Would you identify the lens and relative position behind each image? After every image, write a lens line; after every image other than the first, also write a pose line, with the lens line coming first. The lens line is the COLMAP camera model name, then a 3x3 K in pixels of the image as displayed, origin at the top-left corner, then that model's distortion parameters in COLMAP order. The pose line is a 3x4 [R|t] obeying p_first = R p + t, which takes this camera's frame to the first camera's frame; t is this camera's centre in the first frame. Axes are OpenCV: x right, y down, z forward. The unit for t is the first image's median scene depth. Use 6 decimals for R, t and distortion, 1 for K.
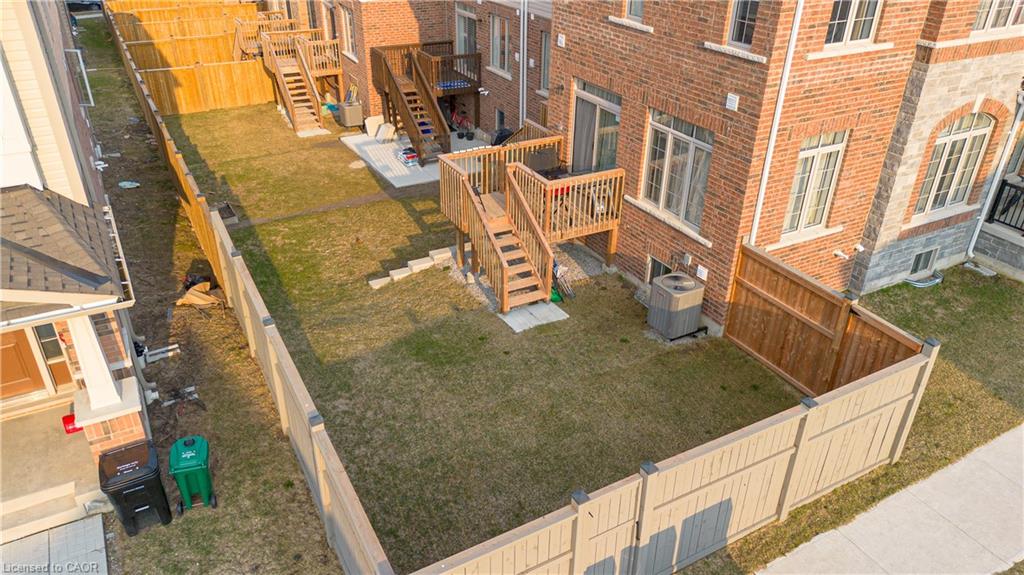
lens RADIAL K [[722.4, 0, 512.0], [0, 722.4, 287.5], [0, 0, 1]] dist [0.065107, -0.068140]
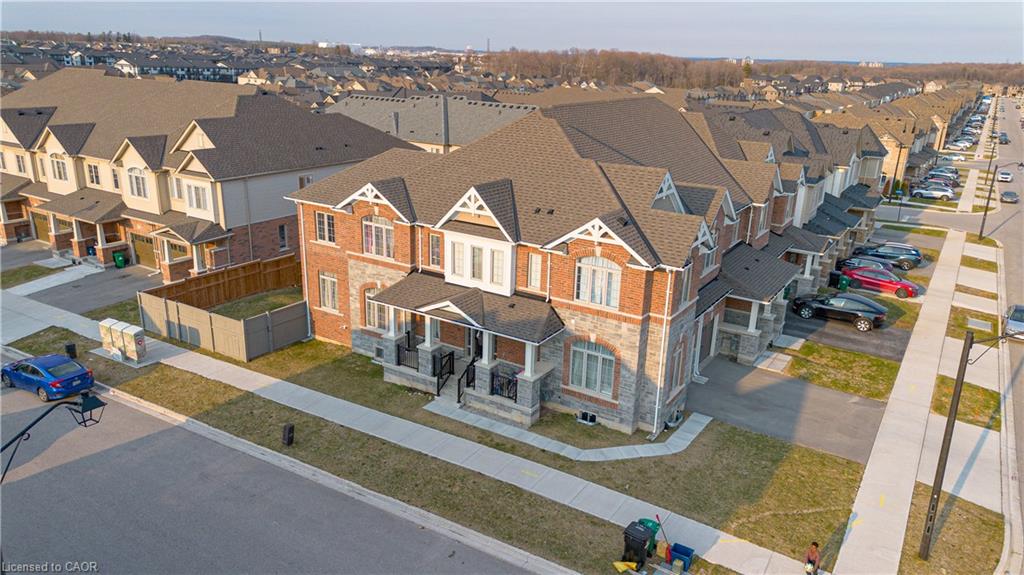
lens RADIAL K [[722.4, 0, 512.0], [0, 722.4, 287.5], [0, 0, 1]] dist [0.065107, -0.068140]
pose [[0.483471, 0.267932, -0.833347, 2.329778], [-0.449846, 0.892726, 0.026043, -0.413384], [0.750929, 0.362287, 0.552136, 0.024333]]
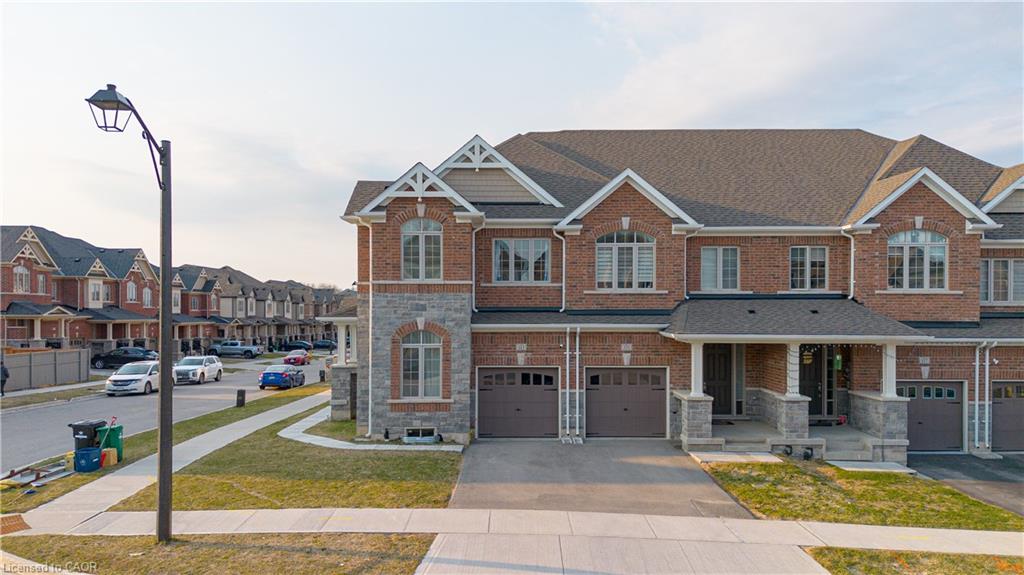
lens RADIAL K [[722.4, 0, 512.0], [0, 722.4, 287.5], [0, 0, 1]] dist [0.065107, -0.068140]
pose [[-0.476905, -0.007885, -0.878920, 2.242573], [-0.439642, 0.868022, 0.230764, -0.855081], [0.761102, 0.496462, -0.417431, 1.908858]]
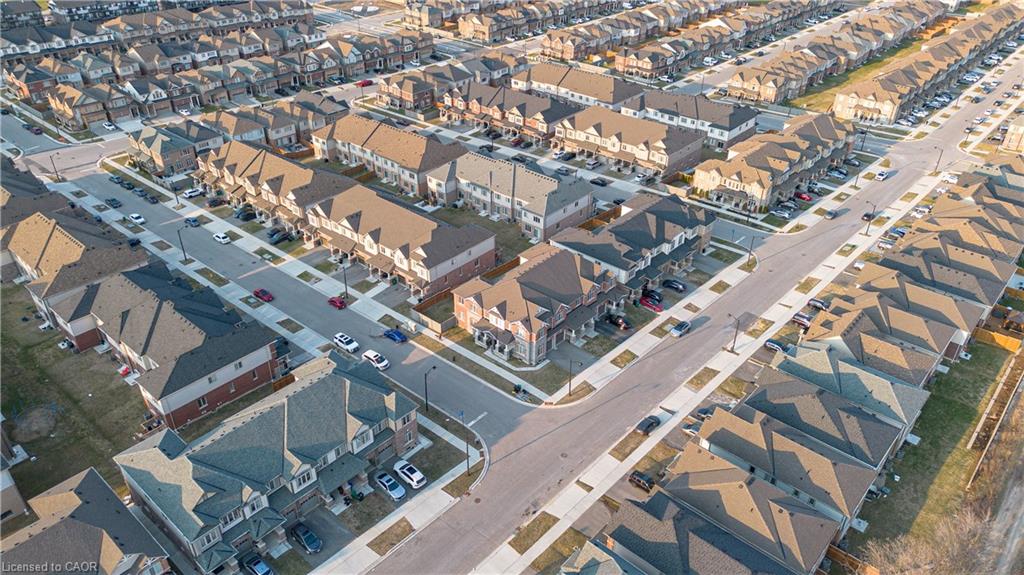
lens RADIAL K [[722.4, 0, 512.0], [0, 722.4, 287.5], [0, 0, 1]] dist [0.065107, -0.068140]
pose [[0.333505, 0.492037, -0.804161, 6.555429], [-0.461718, 0.828940, 0.315712, -3.033210], [0.821943, 0.266004, 0.503638, -2.726146]]
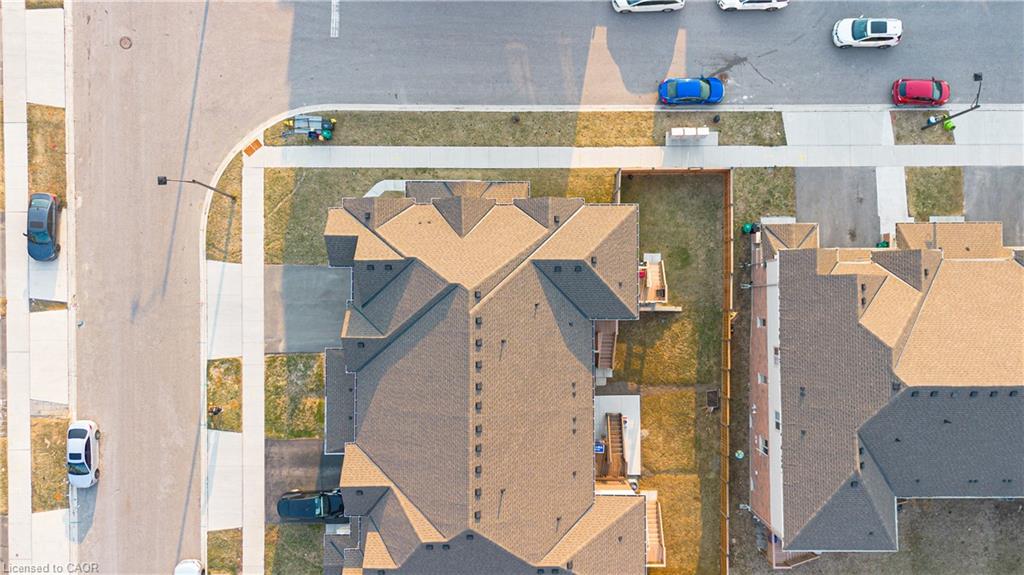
lens RADIAL K [[756.1, 0, 537.0], [0, 756.1, 292.3], [0, 0, 1]] dist [0.057569, -0.045964]
pose [[-0.876714, -0.480732, -0.016433, 0.453054], [0.216397, -0.424695, 0.879094, -3.052083], [-0.429588, 0.767158, 0.476365, -0.368265]]
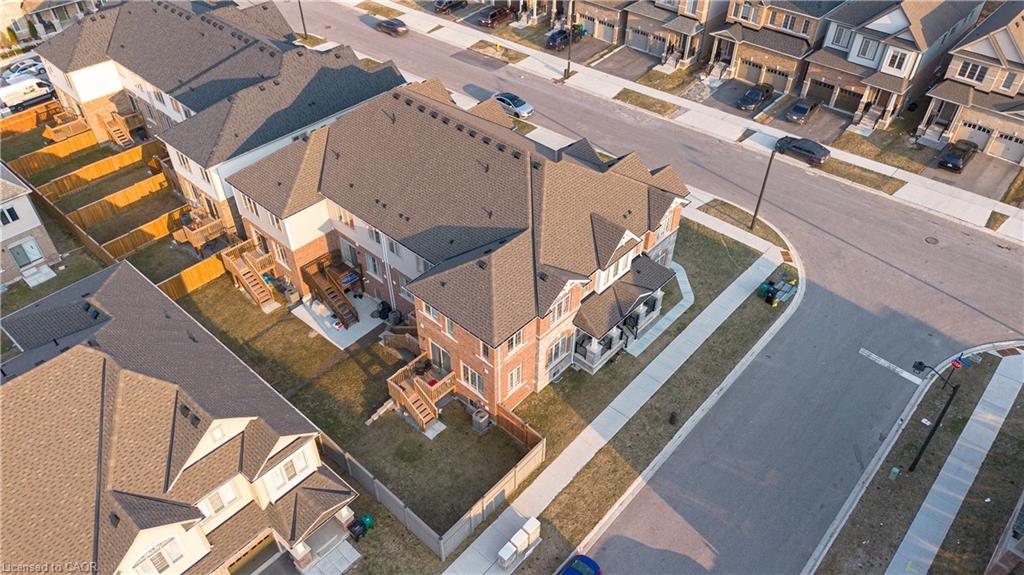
lens RADIAL K [[722.4, 0, 512.0], [0, 722.4, 287.5], [0, 0, 1]] dist [0.065107, -0.068140]
pose [[0.945438, -0.223156, 0.237377, -0.211849], [0.168259, 0.958346, 0.230784, -0.998882], [-0.278990, -0.178251, 0.943605, -1.535593]]
